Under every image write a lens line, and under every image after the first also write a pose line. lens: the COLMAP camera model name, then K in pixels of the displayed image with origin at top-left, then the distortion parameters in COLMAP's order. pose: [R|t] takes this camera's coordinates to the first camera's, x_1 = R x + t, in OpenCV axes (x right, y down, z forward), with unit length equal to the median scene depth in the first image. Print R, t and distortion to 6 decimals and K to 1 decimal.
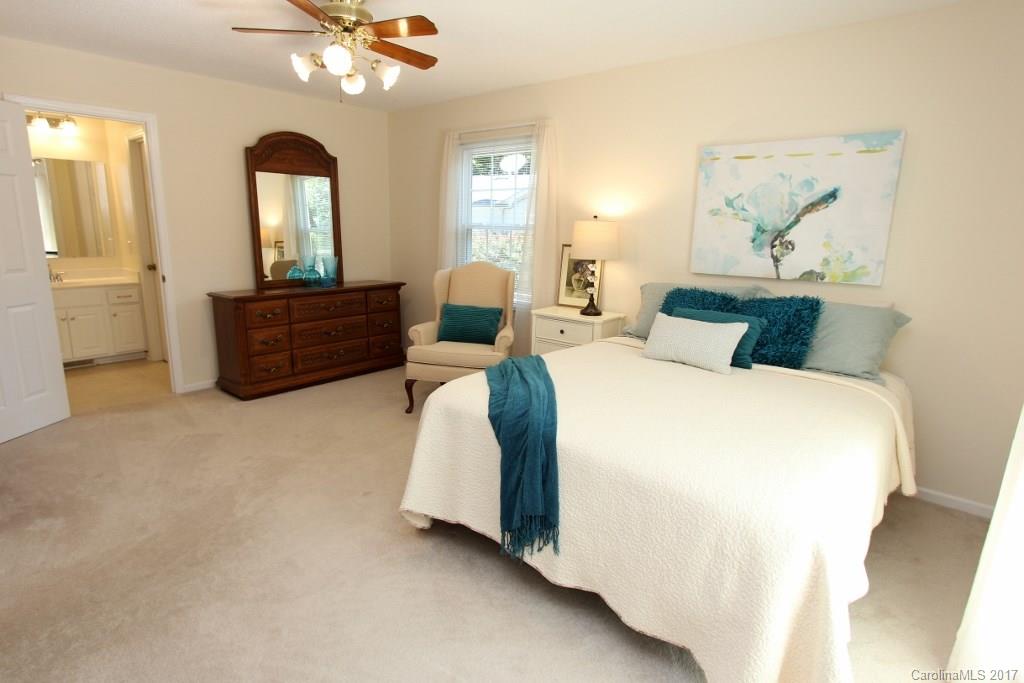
lens RADIAL K [[524.0, 0, 512.0], [0, 524.0, 341.5], [0, 0, 1]] dist [0.000878, 0.000066]
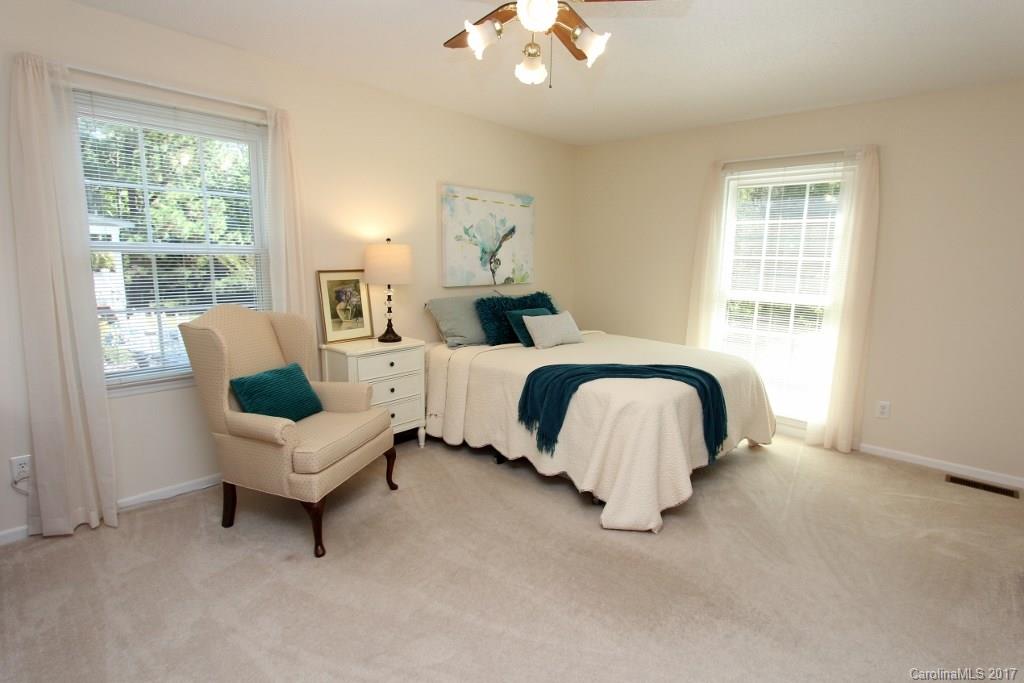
lens RADIAL K [[483.2, 0, 510.6], [0, 483.2, 347.6], [0, 0, 1]] dist [-0.019174, 0.005282]
pose [[0.058395, -0.206085, 0.976790, -0.853304], [0.203280, 0.960414, 0.190477, -0.198224], [-0.977378, 0.187439, 0.097977, 0.853175]]
